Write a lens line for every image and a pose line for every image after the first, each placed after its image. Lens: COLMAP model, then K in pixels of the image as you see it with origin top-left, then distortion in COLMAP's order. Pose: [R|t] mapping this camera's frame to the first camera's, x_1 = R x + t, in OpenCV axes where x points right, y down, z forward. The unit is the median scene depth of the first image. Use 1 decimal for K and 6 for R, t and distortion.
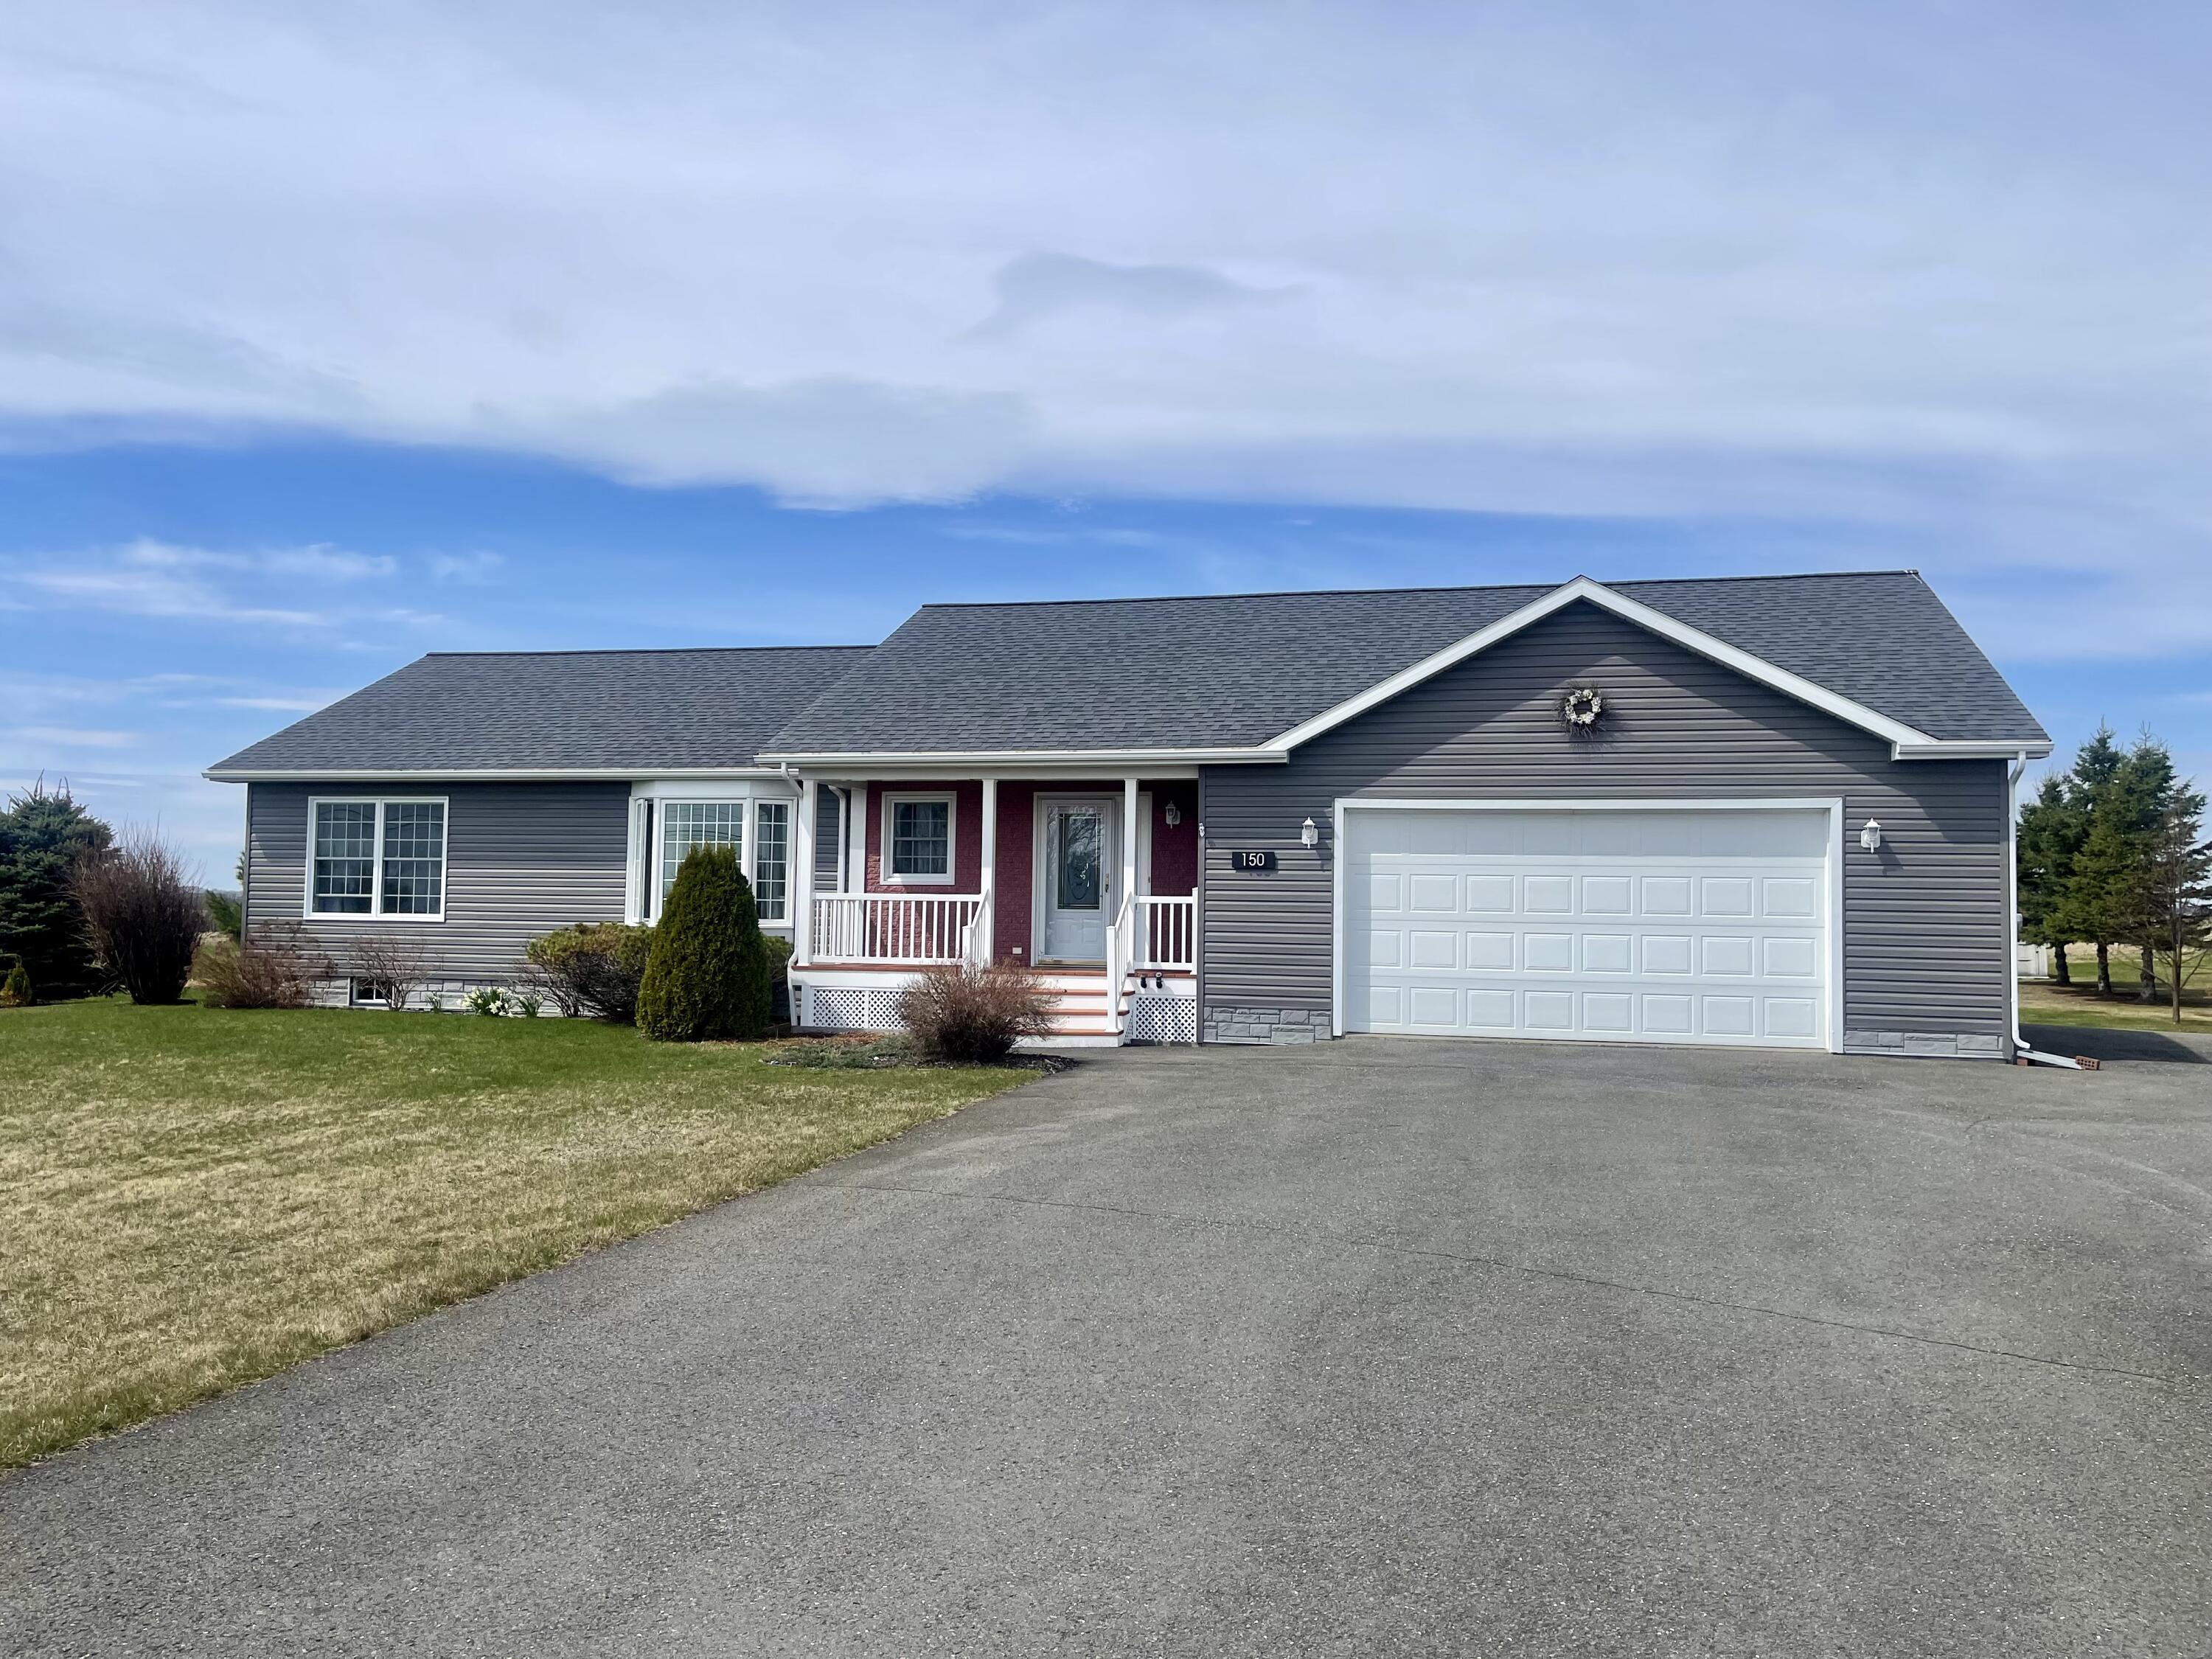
lens RADIAL K [[1674.5, 0, 1046.1], [0, 1674.5, 816.8], [0, 0, 1]] dist [0.037360, -0.022454]
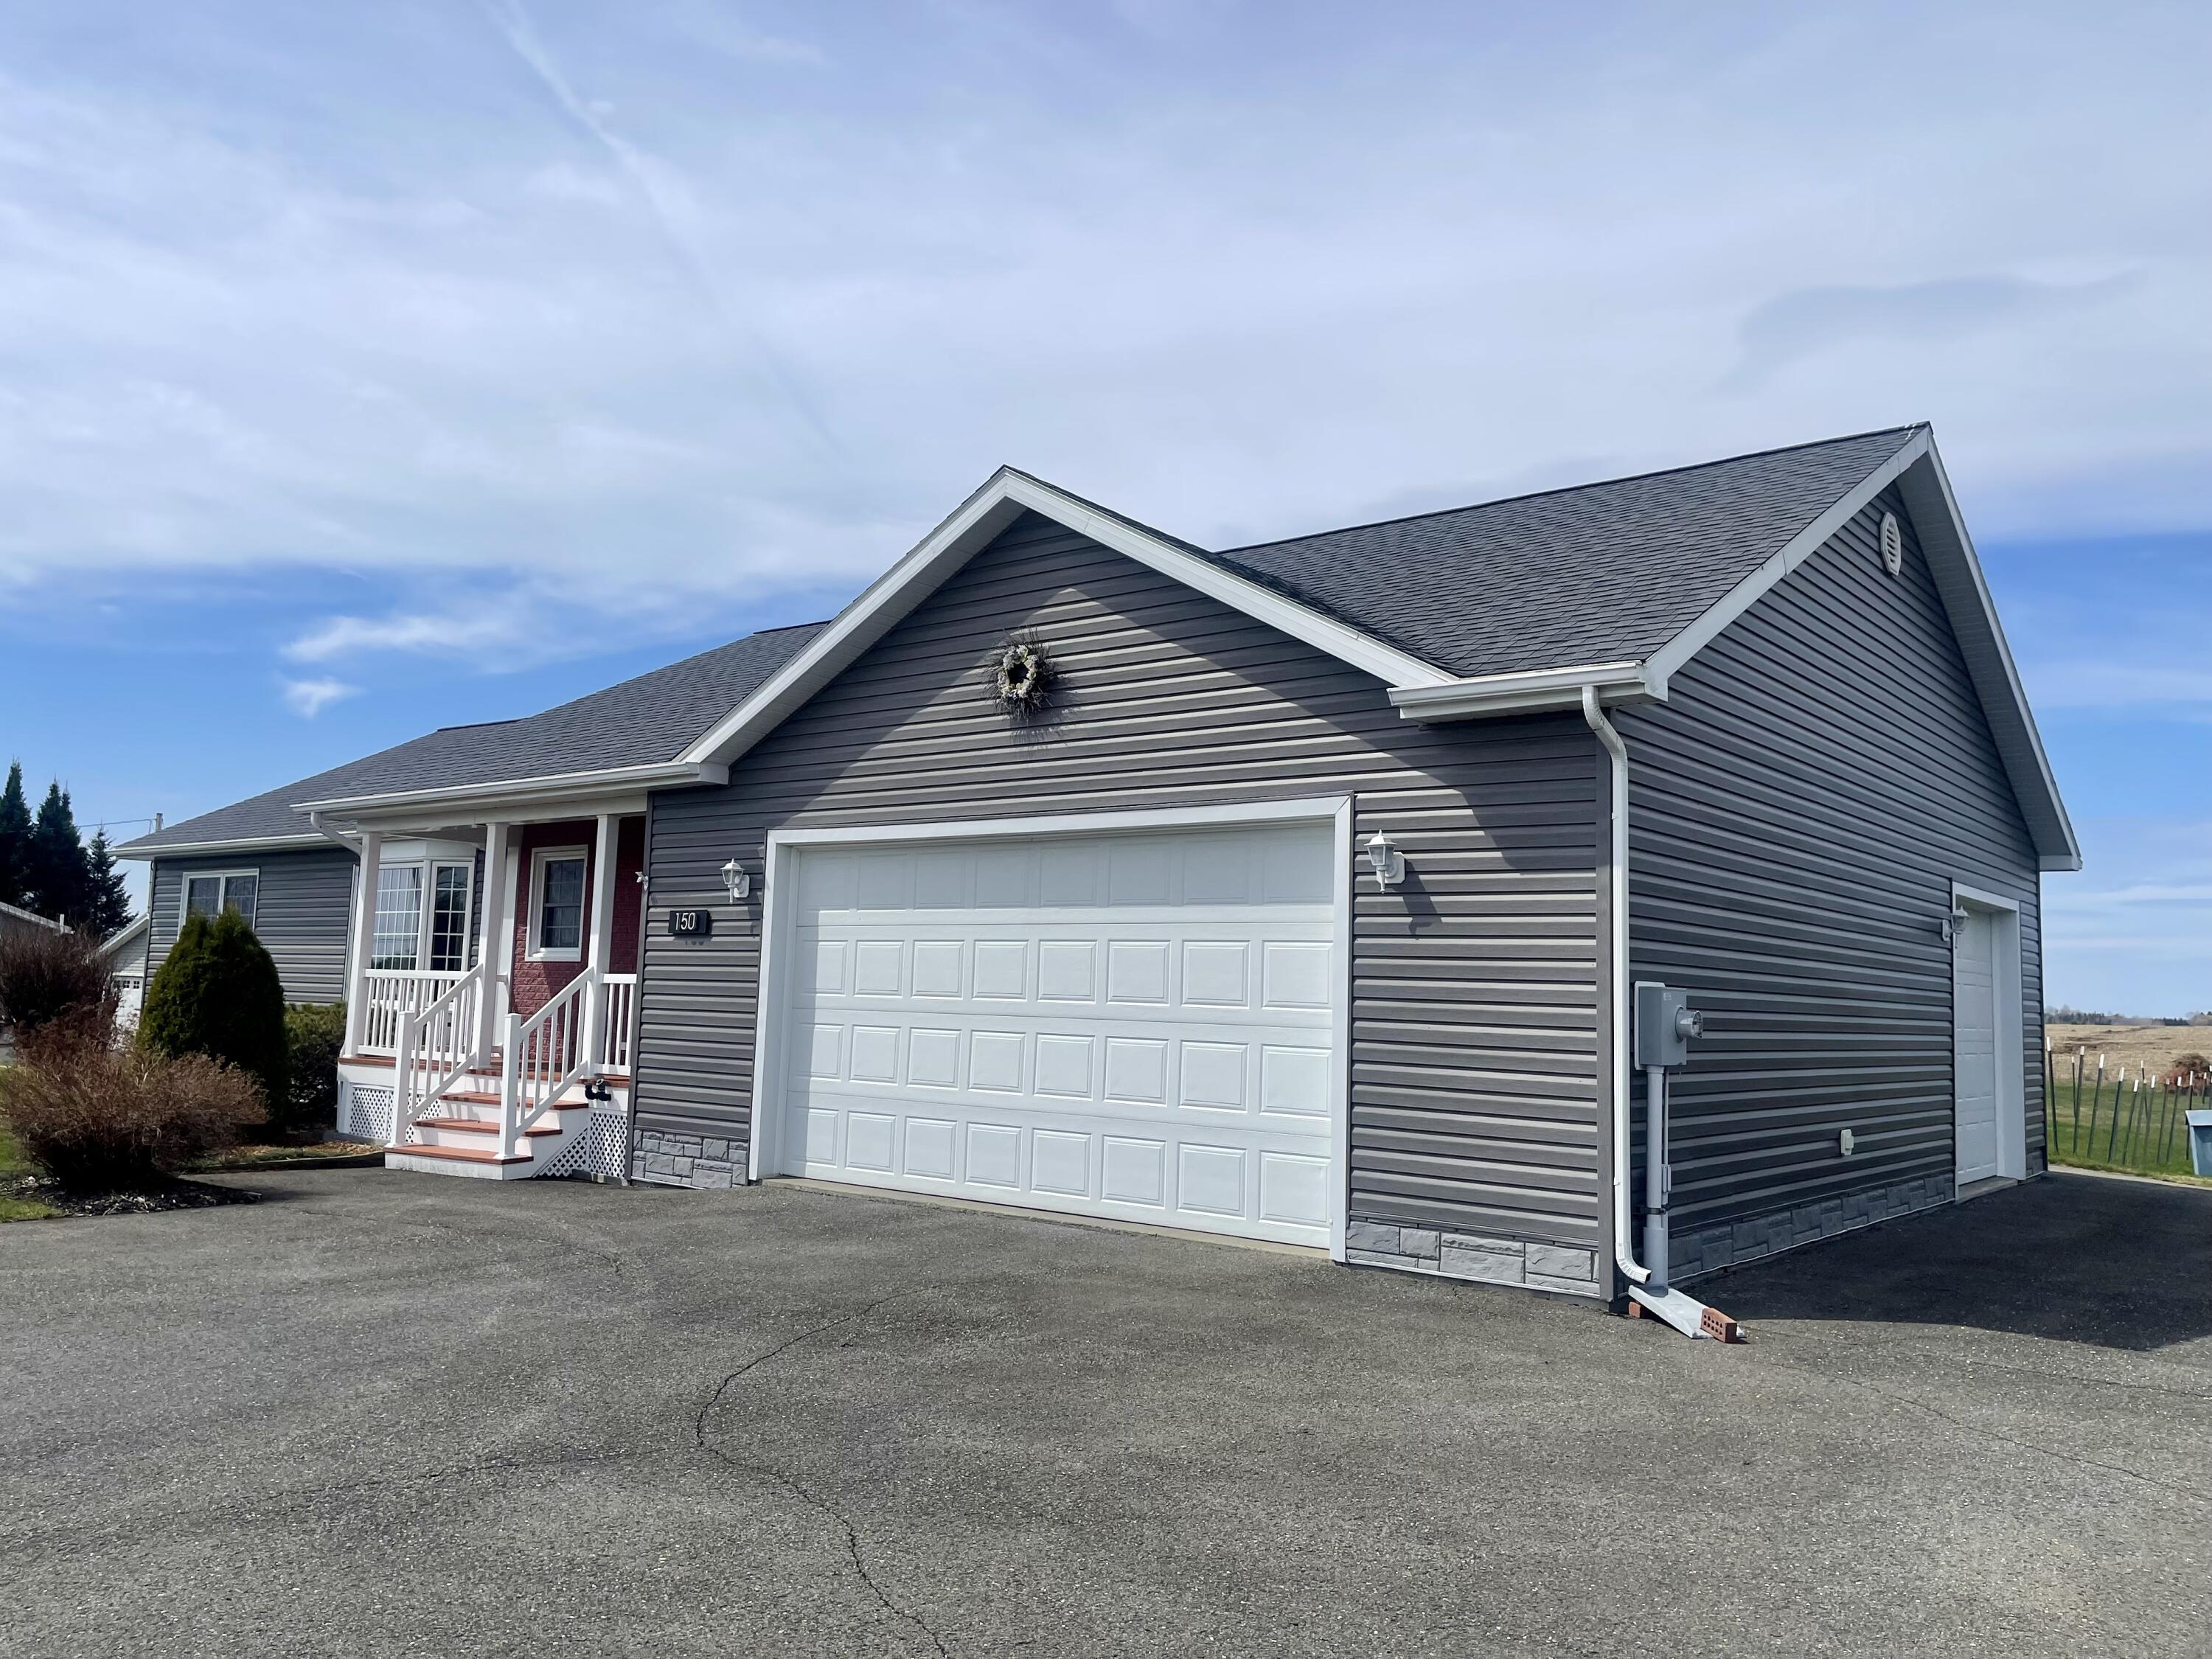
lens RADIAL K [[1674.5, 0, 1101.3], [0, 1674.5, 774.3], [0, 0, 1]] dist [0.037360, -0.022454]
pose [[0.904073, -0.045498, -0.424949, 0.595666], [0.009238, 0.996165, -0.087004, 0.027467], [0.427278, 0.074732, 0.901026, 0.434840]]
